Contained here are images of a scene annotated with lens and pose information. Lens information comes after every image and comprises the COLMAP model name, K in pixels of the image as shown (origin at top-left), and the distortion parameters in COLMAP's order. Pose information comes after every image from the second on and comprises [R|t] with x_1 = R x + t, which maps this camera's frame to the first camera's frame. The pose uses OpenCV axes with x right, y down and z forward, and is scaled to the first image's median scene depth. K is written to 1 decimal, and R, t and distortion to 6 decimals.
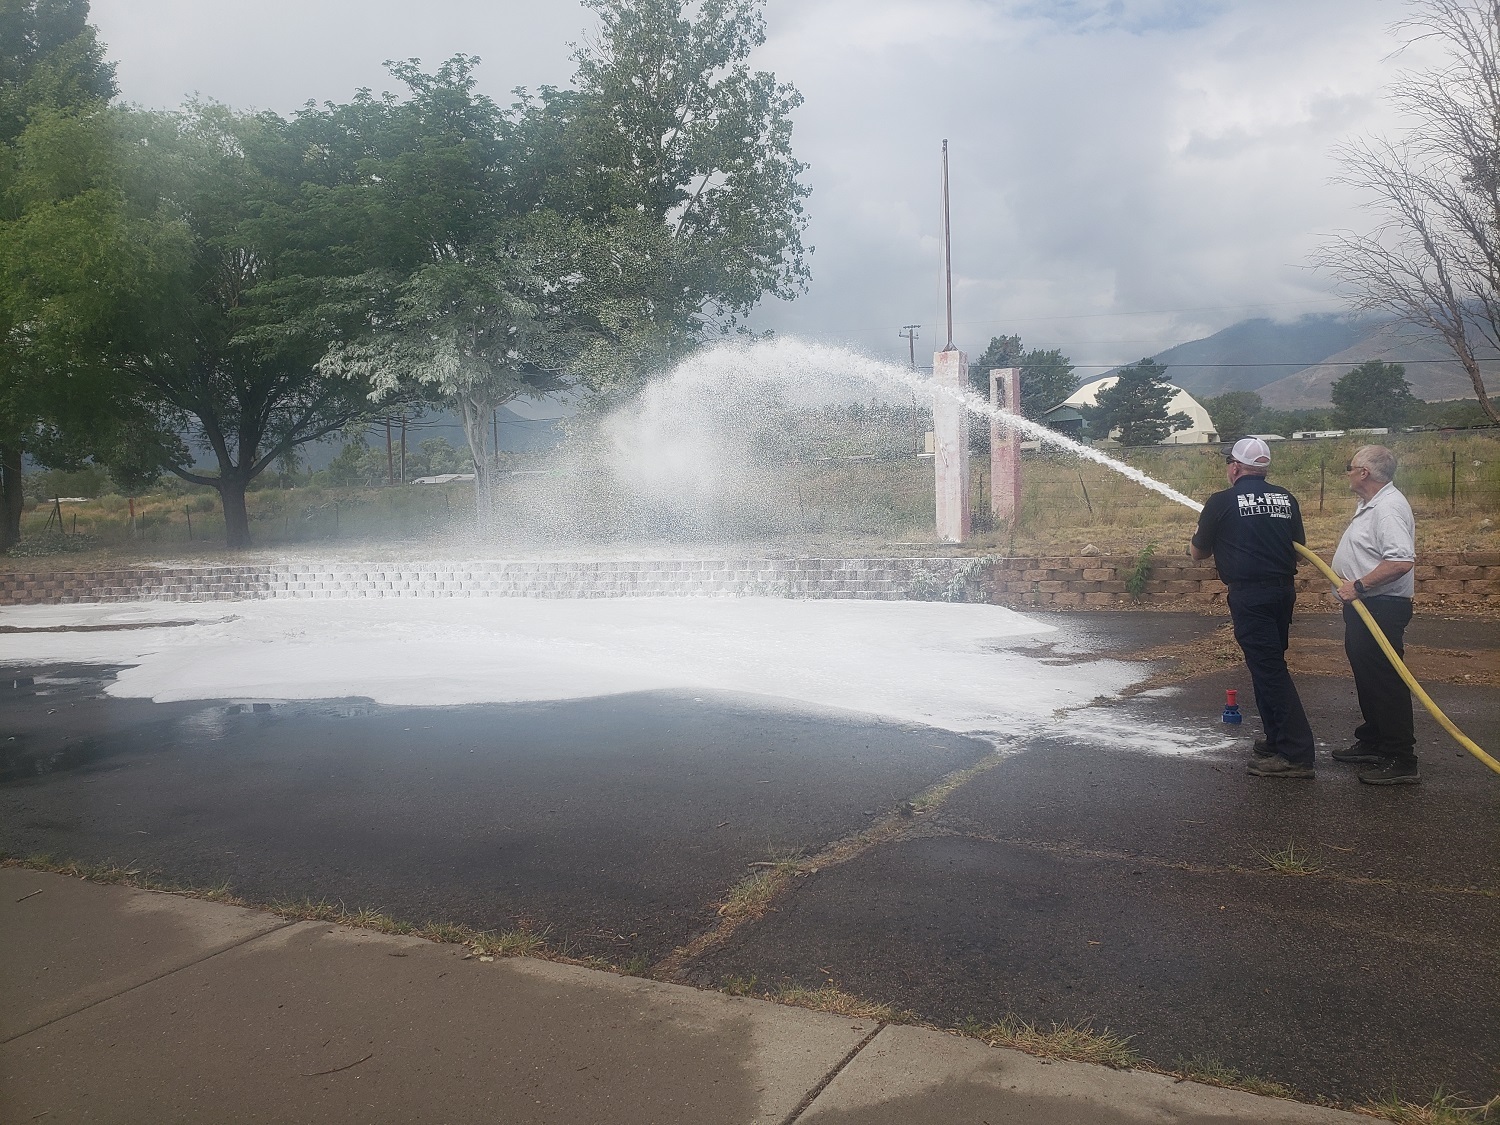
lens RADIAL K [[1149.9, 0, 750.0], [0, 1149.9, 562.5], [0, 0, 1]] dist [0.027894, -0.008339]
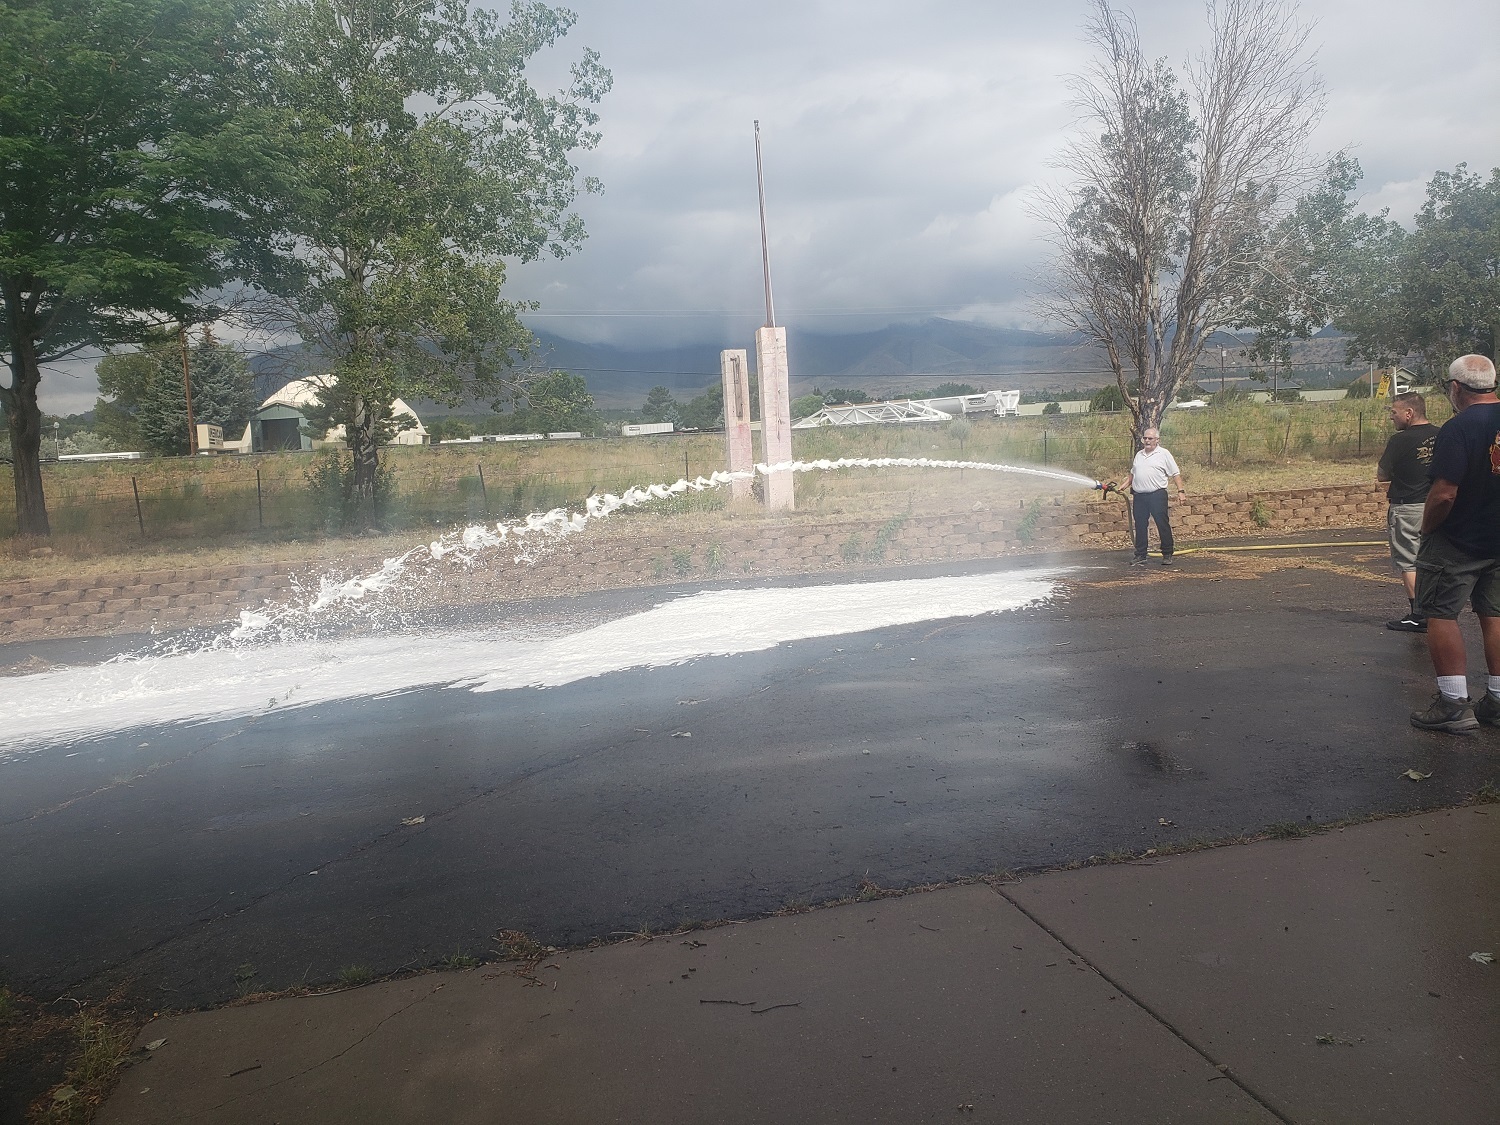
lens RADIAL K [[1149.9, 0, 750.0], [0, 1149.9, 562.5], [0, 0, 1]] dist [0.027894, -0.008339]
pose [[0.720645, -0.062400, 0.690490, -0.123870], [0.067163, 0.997541, 0.020053, 0.001292], [-0.690043, 0.031924, 0.723064, 0.062715]]
